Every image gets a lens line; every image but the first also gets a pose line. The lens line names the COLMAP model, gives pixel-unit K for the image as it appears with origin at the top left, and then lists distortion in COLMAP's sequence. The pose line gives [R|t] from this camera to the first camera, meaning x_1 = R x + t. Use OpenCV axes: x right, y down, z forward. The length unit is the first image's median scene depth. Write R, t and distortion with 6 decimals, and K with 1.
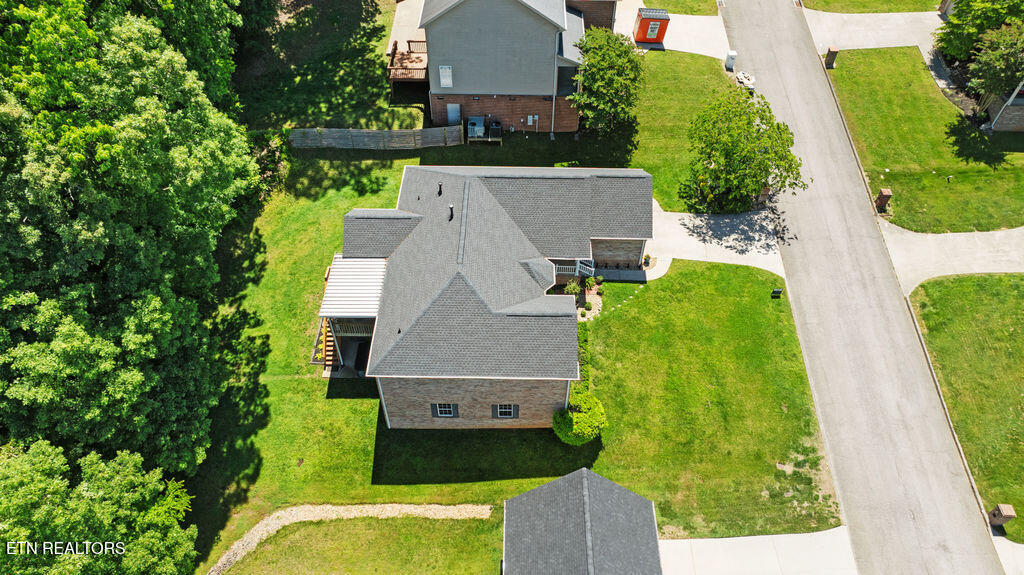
lens RADIAL K [[721.5, 0, 512.0], [0, 721.5, 287.5], [0, 0, 1]] dist [-0.015381, 0.001189]
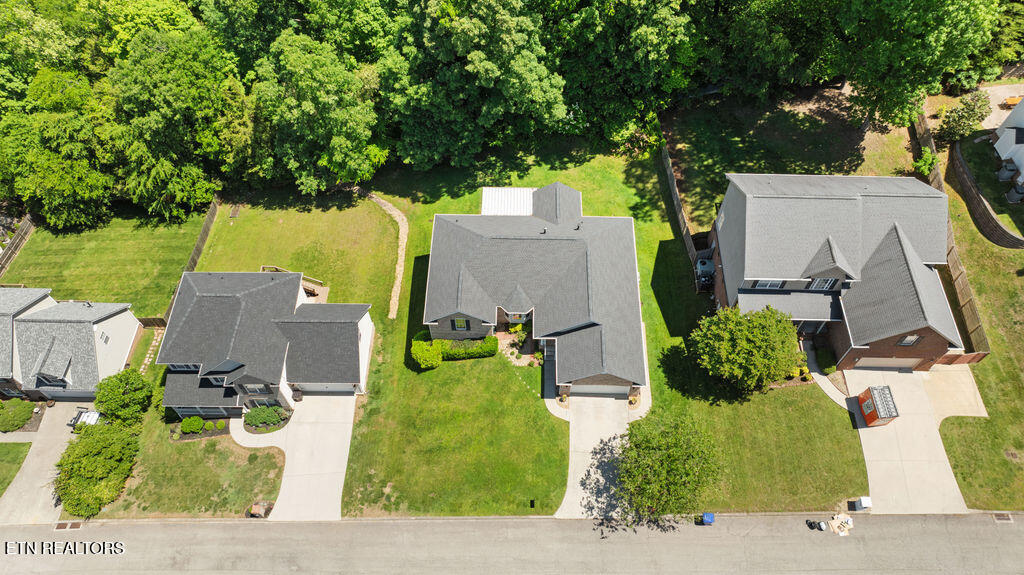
lens RADIAL K [[721.5, 0, 512.0], [0, 721.5, 287.5], [0, 0, 1]] dist [-0.015381, 0.001189]
pose [[-0.008601, 0.834256, -0.551311, 0.674803], [-0.741997, 0.364273, 0.562802, -0.696159], [0.670348, 0.413911, 0.615882, 0.121869]]
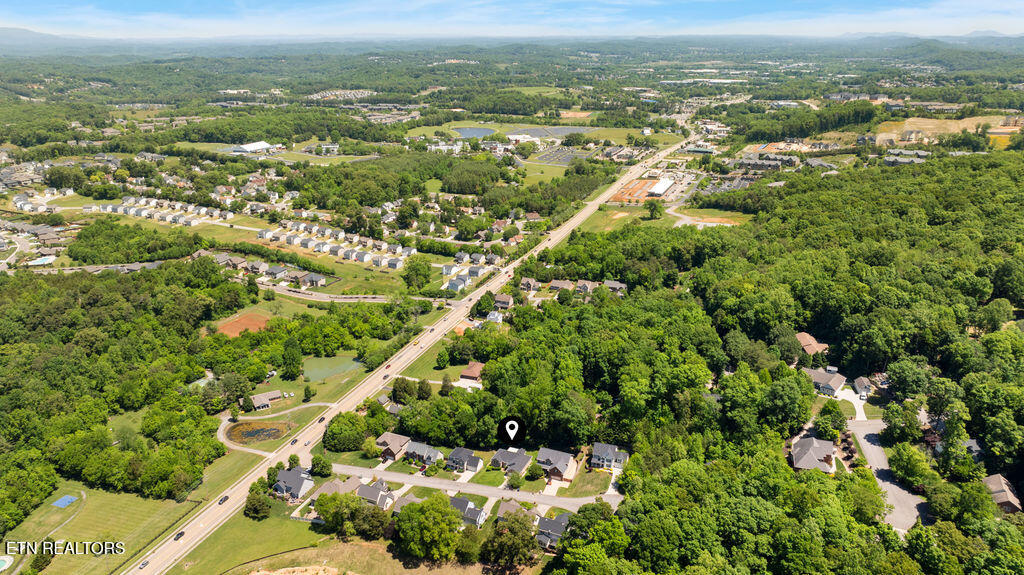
lens RADIAL K [[721.5, 0, 512.0], [0, 721.5, 287.5], [0, 0, 1]] dist [-0.015381, 0.001189]
pose [[-0.387745, 0.306073, -0.869467, 5.644928], [-0.681300, 0.540190, 0.493990, -4.475513], [0.620874, 0.783910, -0.000929, -0.416435]]
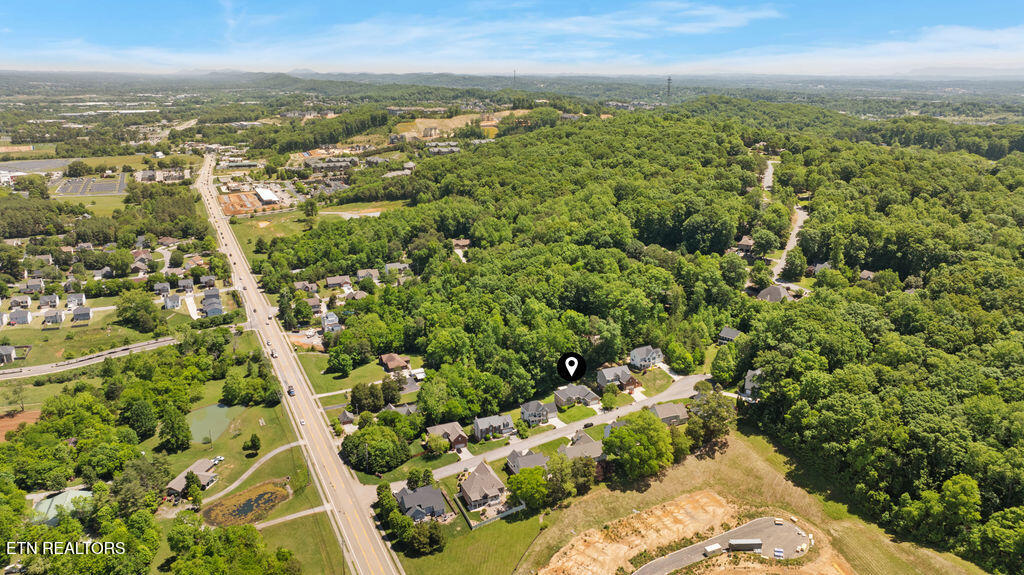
lens RADIAL K [[721.5, 0, 512.0], [0, 721.5, 287.5], [0, 0, 1]] dist [-0.015381, 0.001189]
pose [[0.422165, 0.260581, -0.868259, 5.808173], [-0.674201, 0.730525, -0.108566, 0.413084], [0.605995, 0.631213, 0.484086, -3.735172]]
